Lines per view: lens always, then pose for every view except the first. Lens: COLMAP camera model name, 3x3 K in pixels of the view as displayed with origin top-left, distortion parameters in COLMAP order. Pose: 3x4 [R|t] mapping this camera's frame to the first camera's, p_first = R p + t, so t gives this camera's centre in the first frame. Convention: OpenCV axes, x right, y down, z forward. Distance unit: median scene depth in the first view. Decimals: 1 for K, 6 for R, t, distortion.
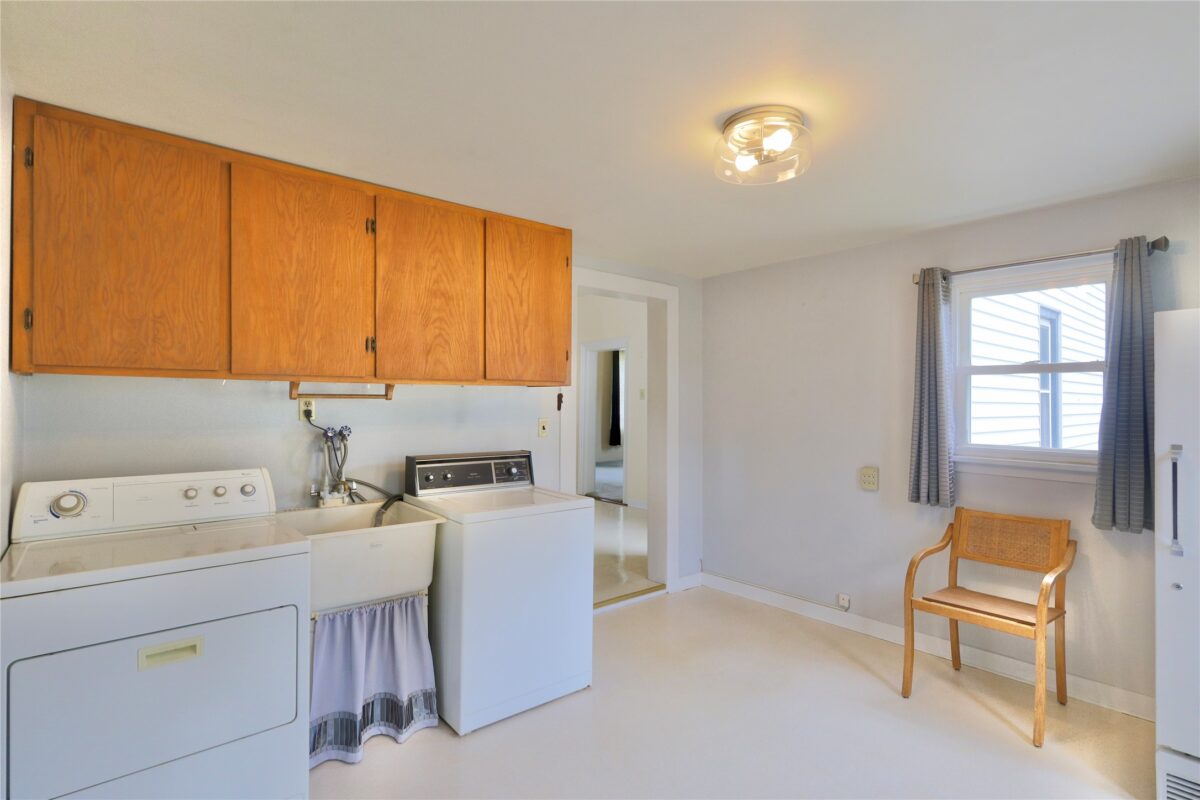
lens RADIAL K [[592.0, 0, 602.7], [0, 592.0, 398.9], [0, 0, 1]] dist [-0.000143, -0.000168]
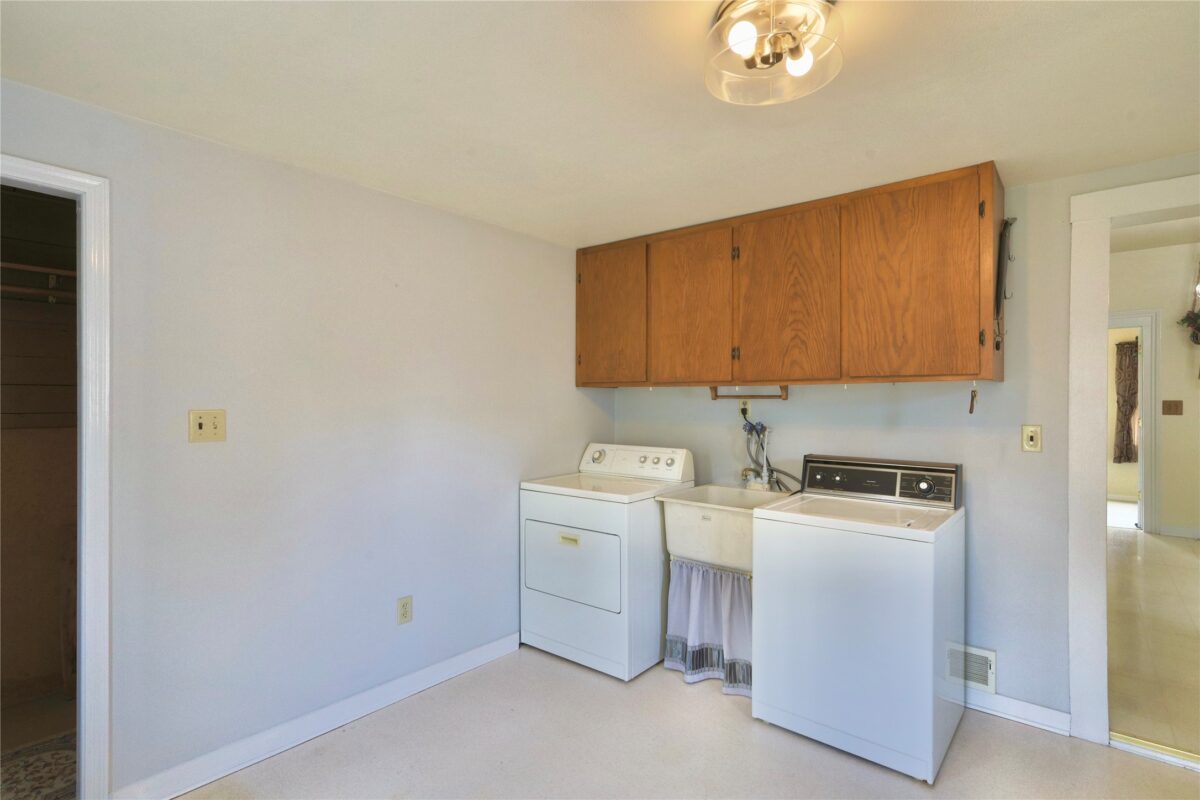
lens RADIAL K [[592.0, 0, 603.4], [0, 592.0, 401.1], [0, 0, 1]] dist [-0.000143, -0.000168]
pose [[0.180714, -0.003564, -0.983529, 0.666987], [0.001755, 0.999993, -0.003301, 0.006846], [0.983534, -0.001129, 0.180719, 0.482532]]
